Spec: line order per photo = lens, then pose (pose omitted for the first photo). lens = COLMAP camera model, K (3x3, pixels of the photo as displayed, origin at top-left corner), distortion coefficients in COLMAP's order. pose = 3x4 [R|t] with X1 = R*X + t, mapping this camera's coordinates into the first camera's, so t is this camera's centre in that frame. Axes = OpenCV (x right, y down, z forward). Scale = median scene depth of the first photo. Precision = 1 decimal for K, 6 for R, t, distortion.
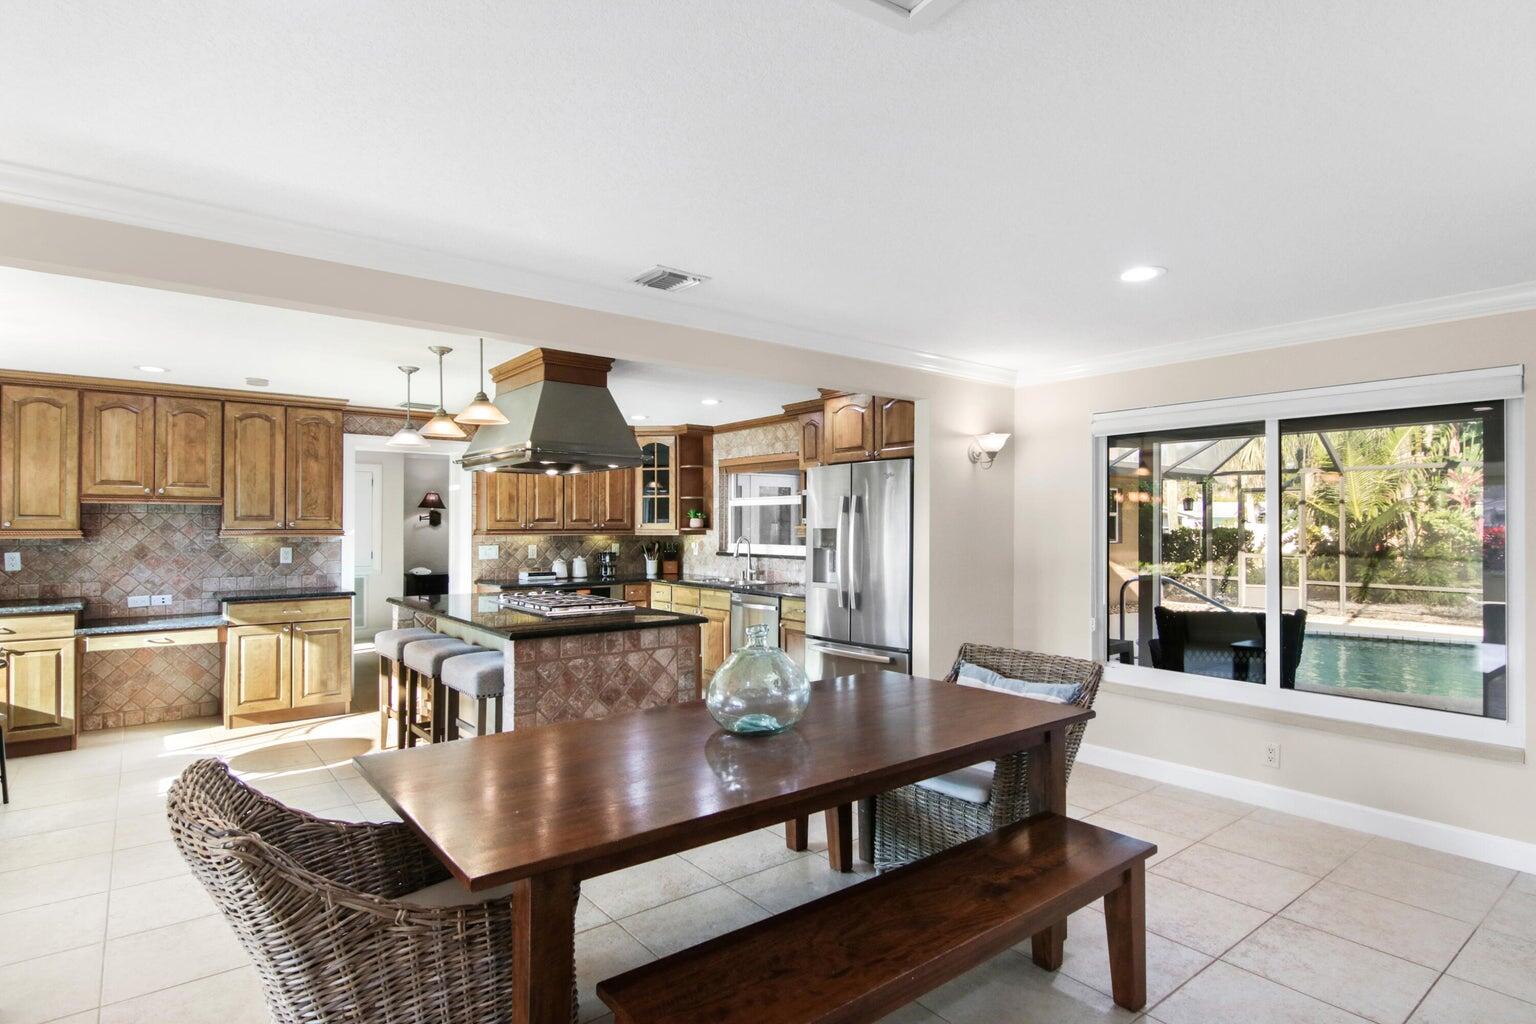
lens RADIAL K [[786.4, 0, 754.2], [0, 786.4, 519.2], [0, 0, 1]] dist [-0.004967, -0.001327]
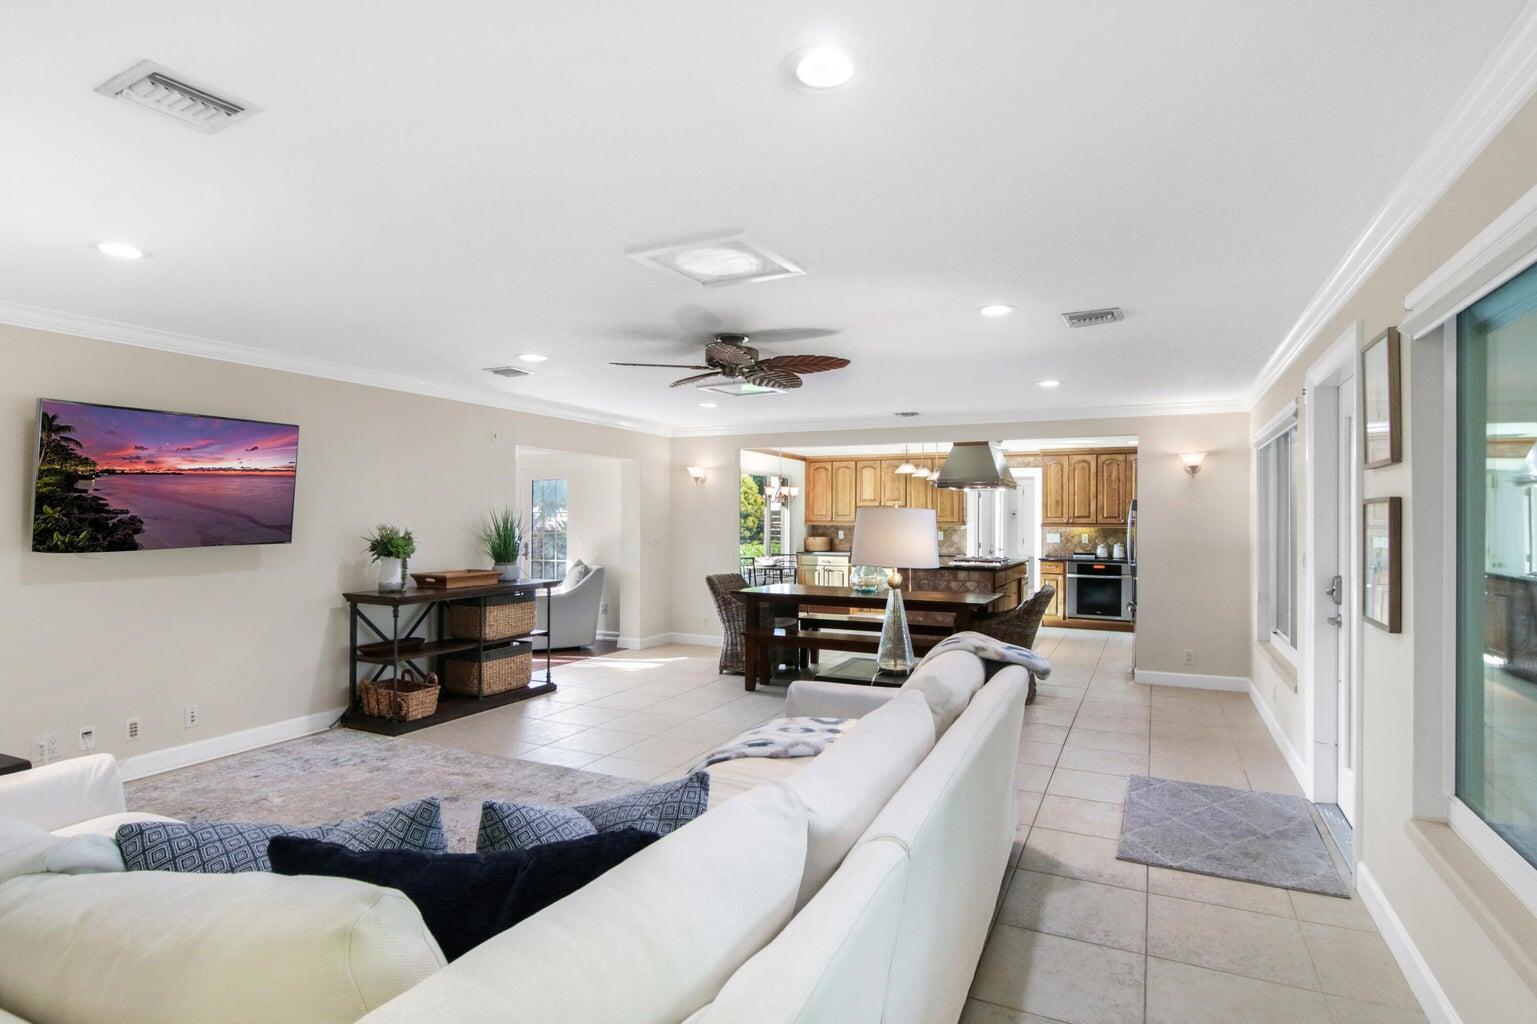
lens RADIAL K [[774.0, 0, 756.6], [0, 774.0, 515.2], [0, 0, 1]] dist [0.029915, -0.000745]
pose [[0.431707, -0.003700, -0.902006, 0.997085], [0.001022, 0.999993, -0.003613, 0.003005], [0.902013, 0.000638, 0.431708, -0.231314]]
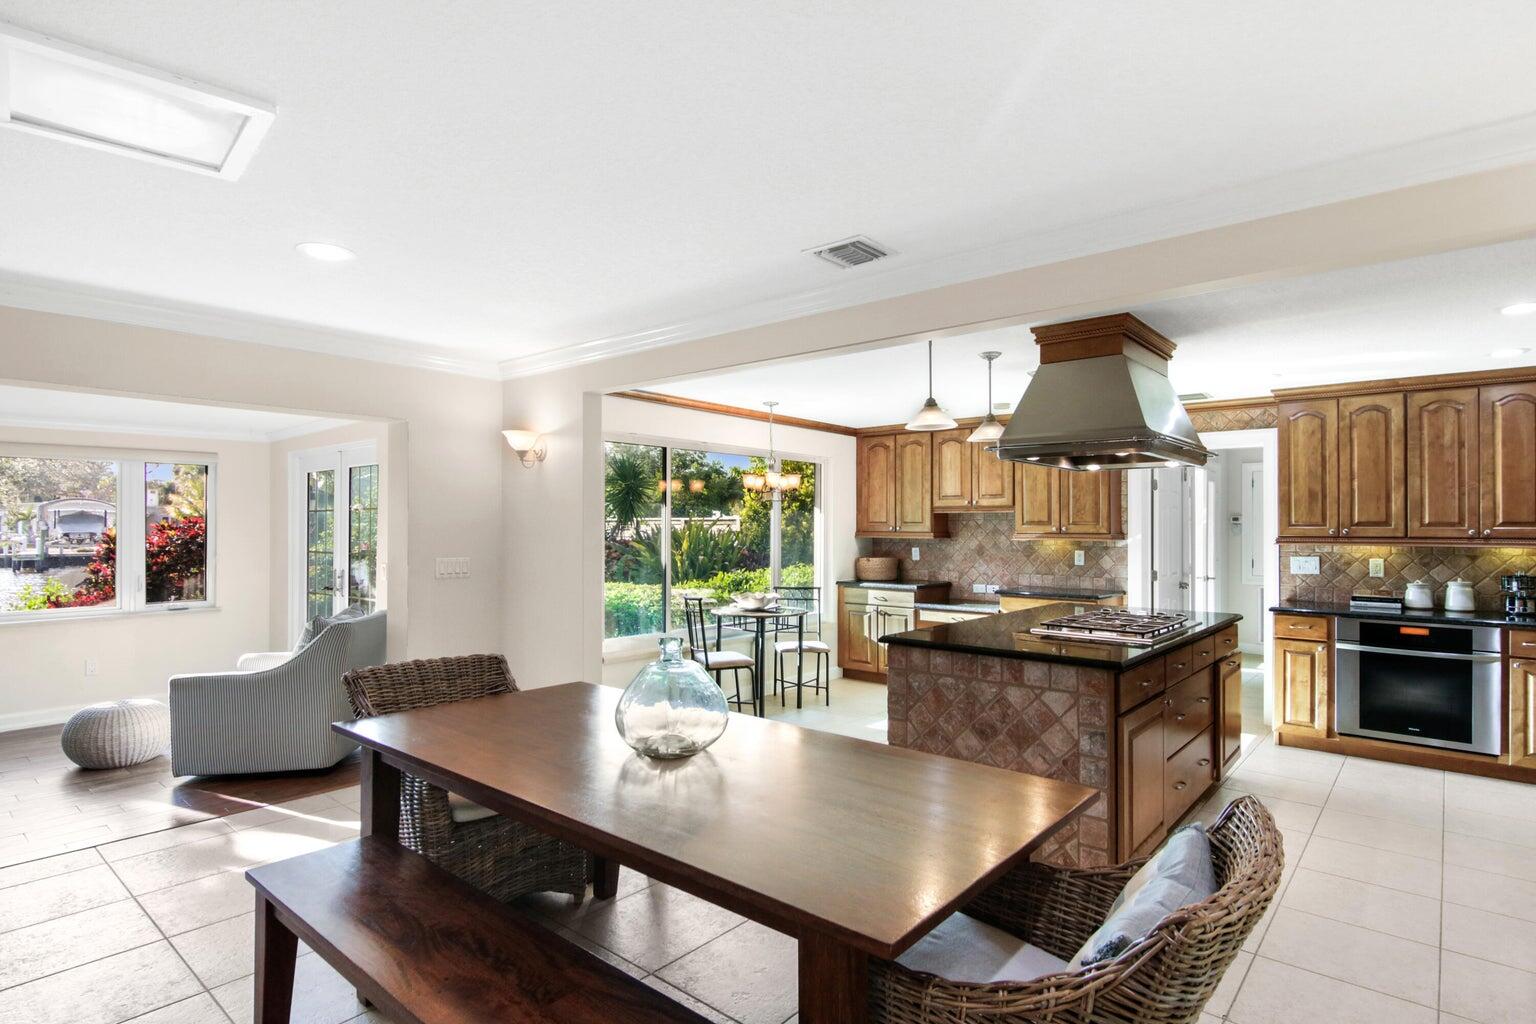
lens RADIAL K [[786.4, 0, 754.2], [0, 786.4, 519.2], [0, 0, 1]] dist [-0.004967, -0.001327]
pose [[0.190048, -0.009341, -0.981730, 0.411901], [0.003790, 0.999954, -0.008781, 0.001218], [0.981768, -0.002052, 0.190074, 0.399169]]
